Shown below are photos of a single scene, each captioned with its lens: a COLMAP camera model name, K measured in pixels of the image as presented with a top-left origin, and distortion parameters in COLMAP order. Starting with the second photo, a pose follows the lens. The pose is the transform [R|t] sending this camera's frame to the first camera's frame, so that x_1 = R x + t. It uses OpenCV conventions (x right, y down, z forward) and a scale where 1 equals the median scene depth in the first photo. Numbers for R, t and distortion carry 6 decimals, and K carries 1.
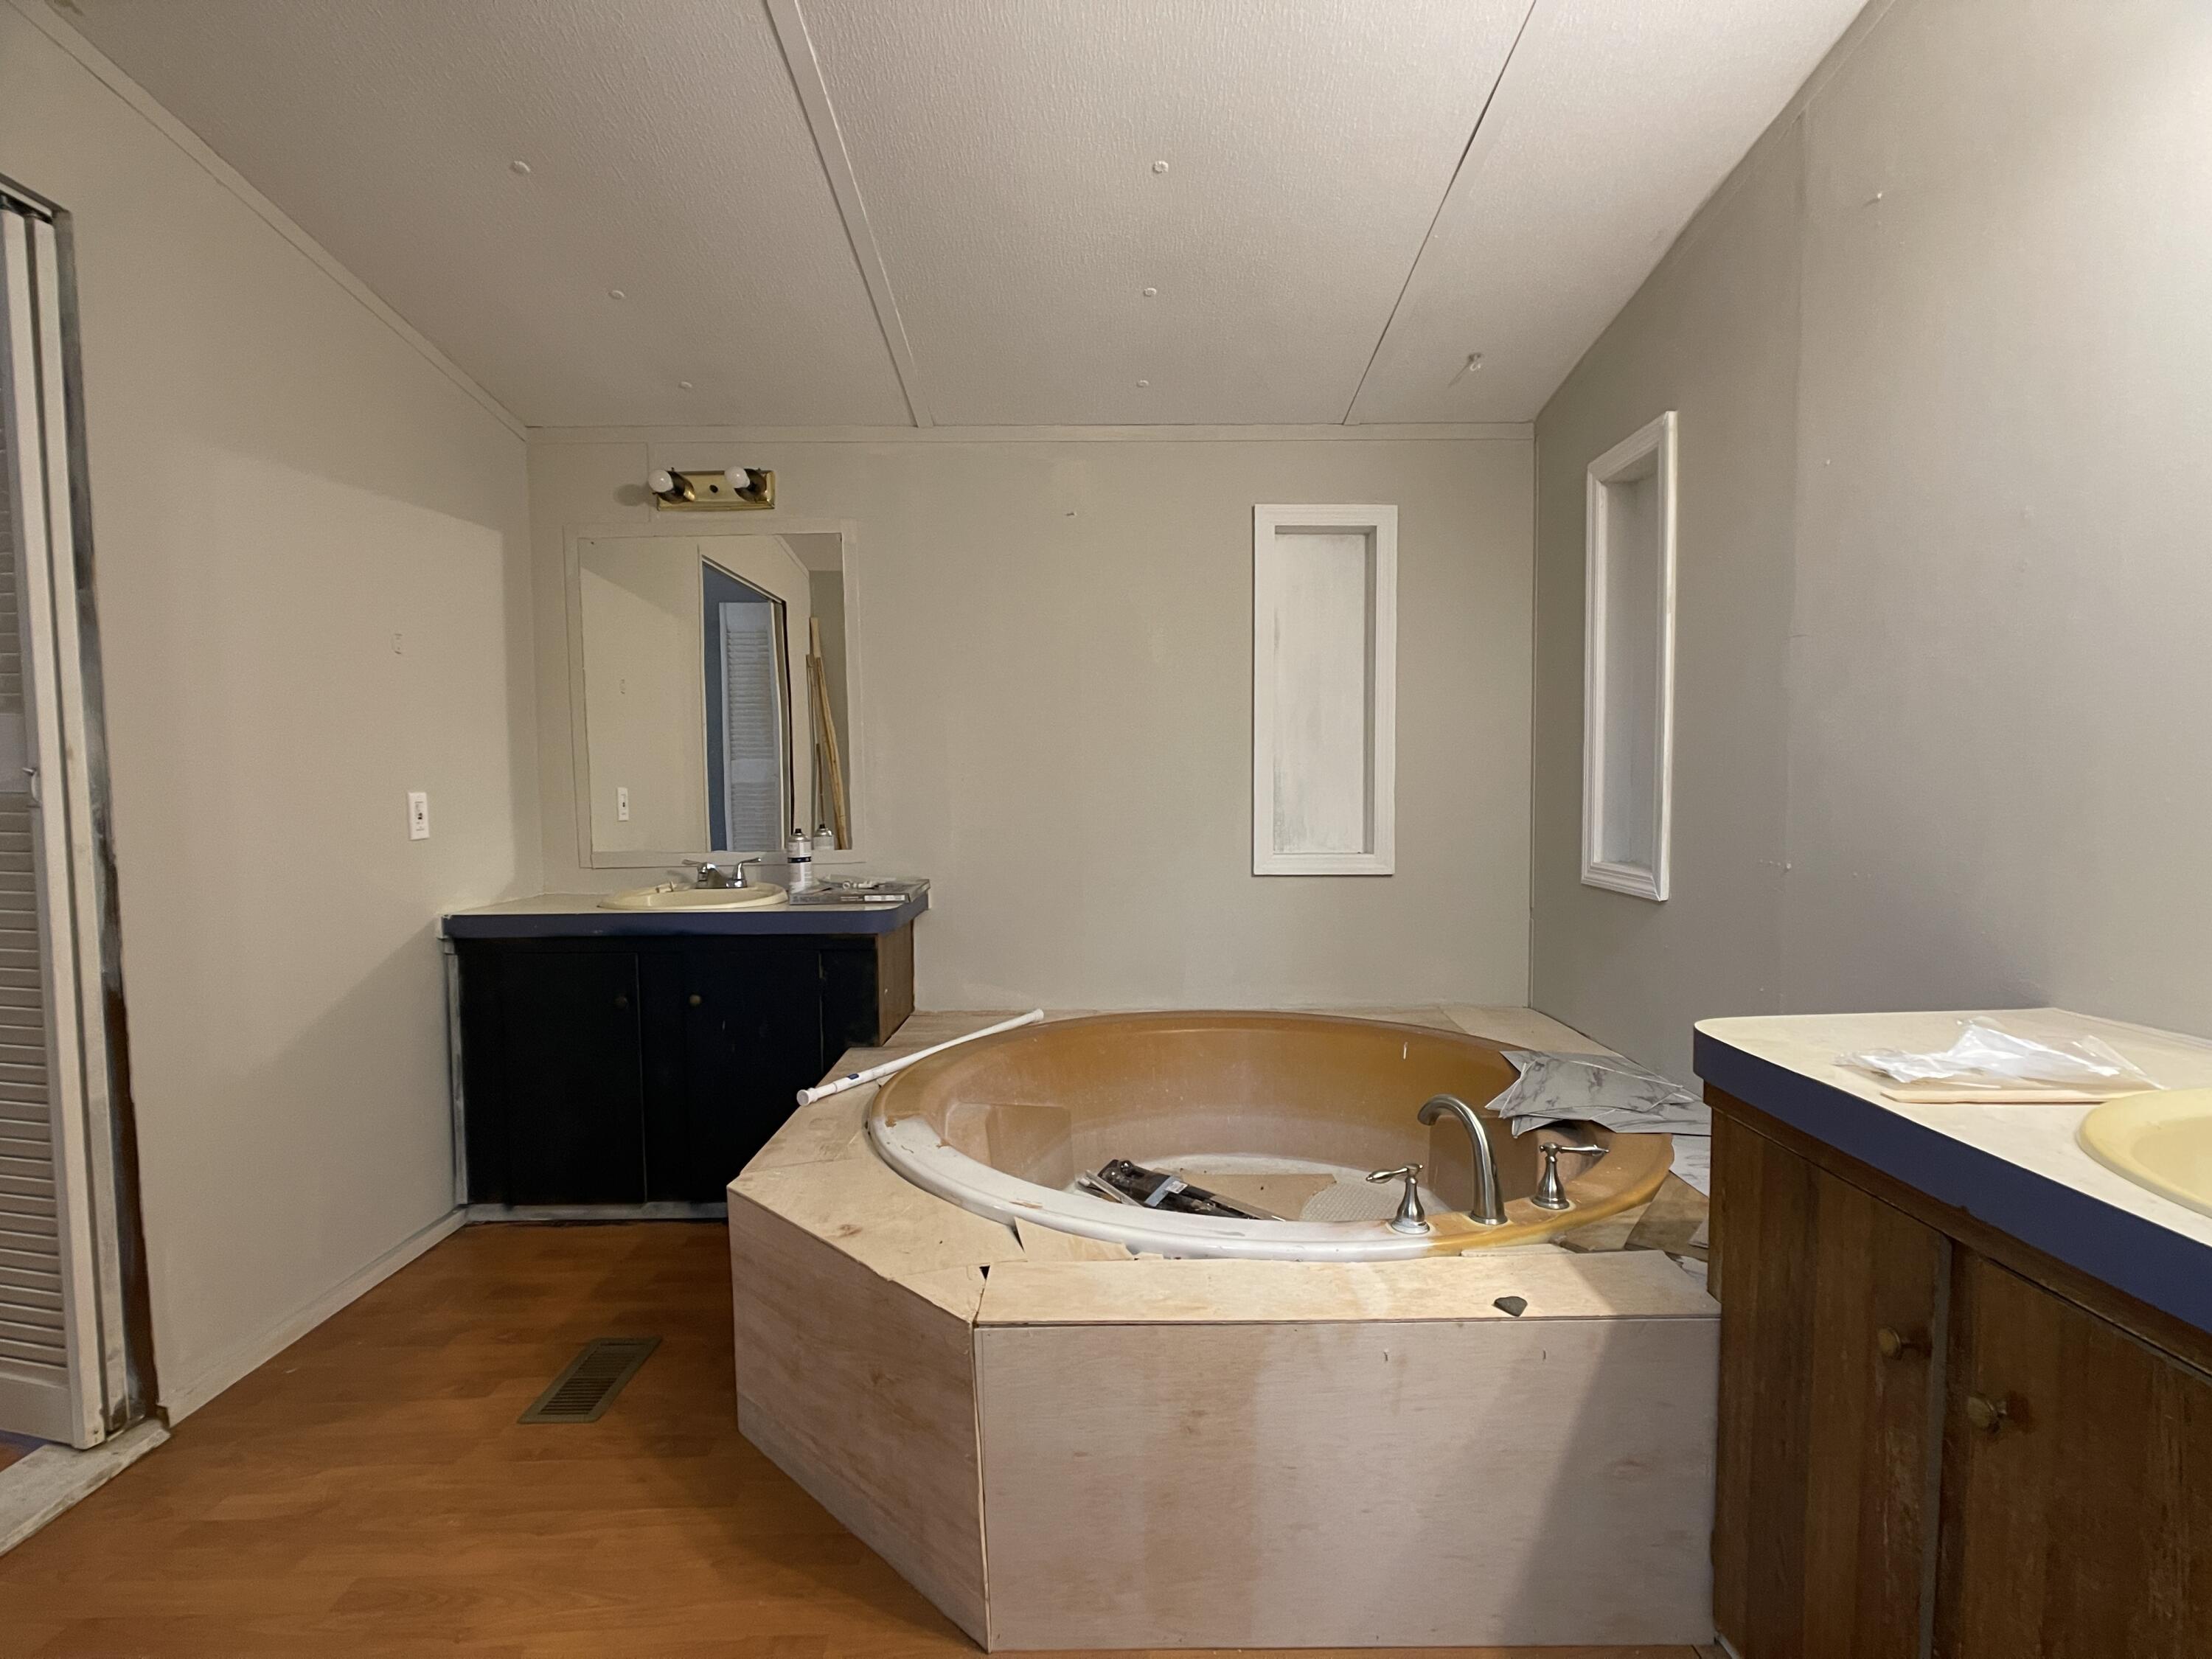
lens RADIAL K [[1087.6, 0, 1110.6], [0, 1087.6, 837.2], [0, 0, 1]] dist [-0.013539, 0.006579]
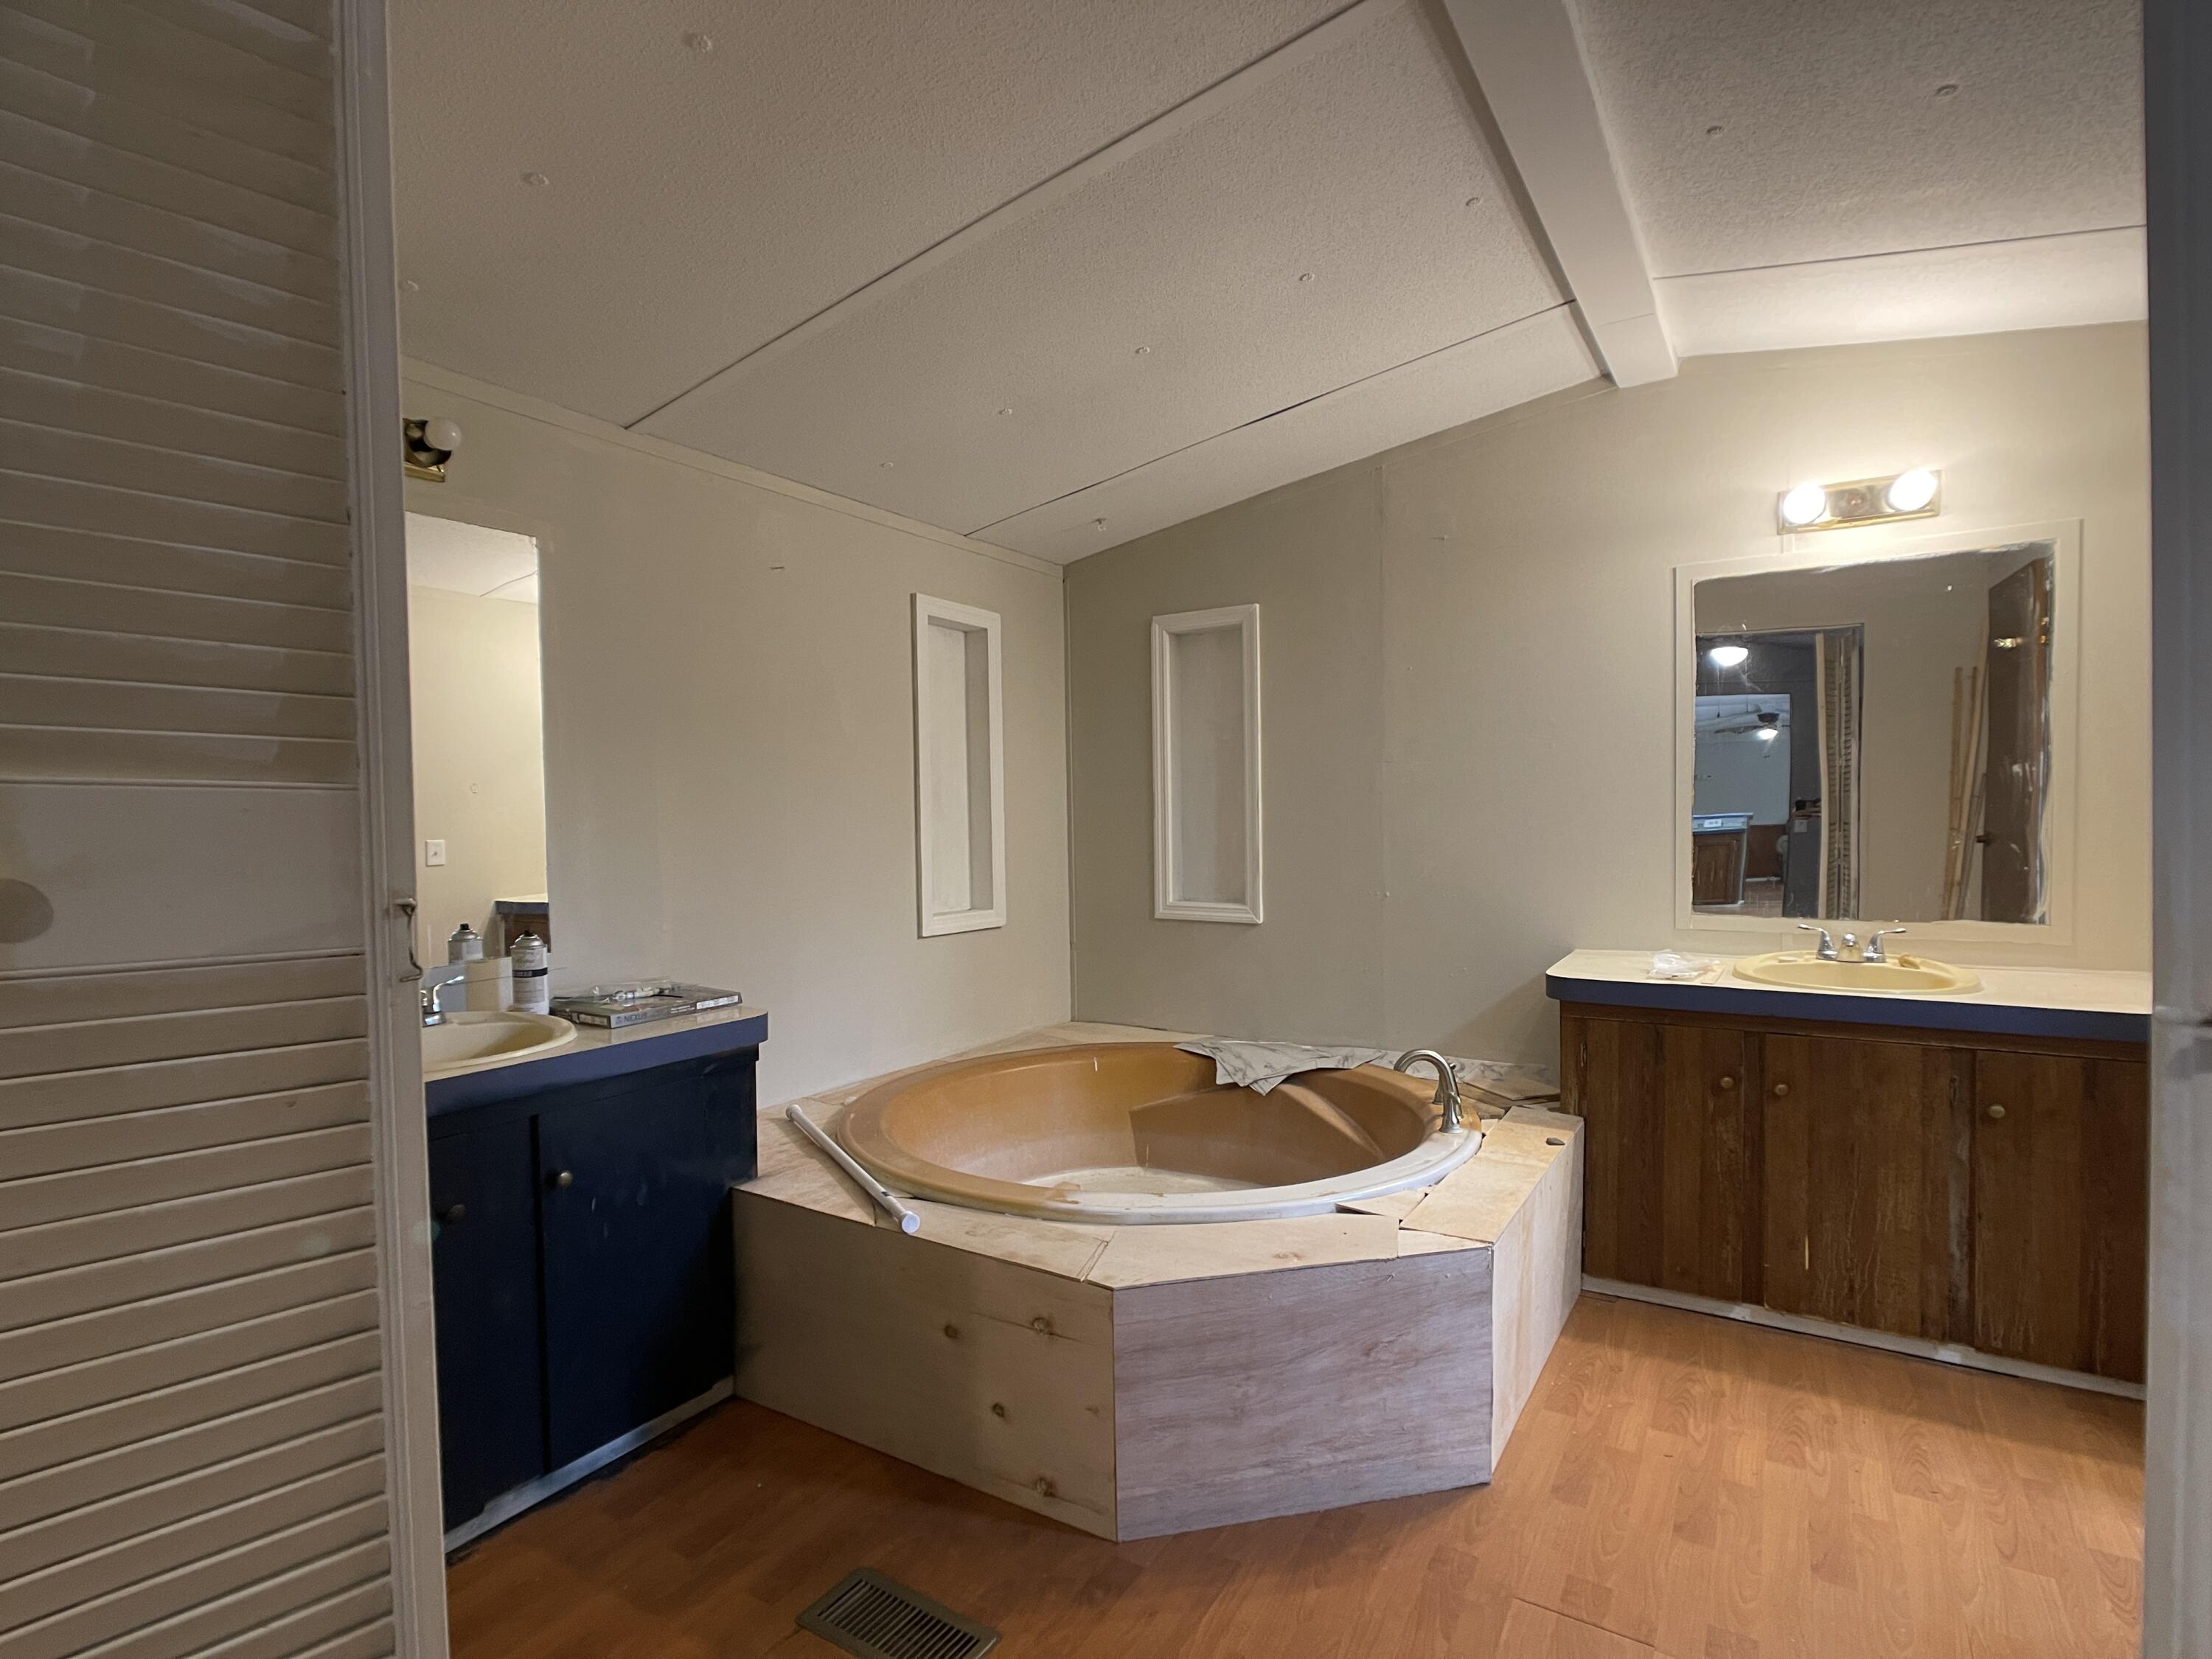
lens RADIAL K [[1087.6, 0, 1117.7], [0, 1087.6, 841.0], [0, 0, 1]] dist [-0.013539, 0.006579]
pose [[0.545673, -0.019091, 0.837781, -0.755259], [0.052795, 0.998538, -0.011633, -0.042925], [-0.836333, 0.050578, 0.545883, 0.292110]]
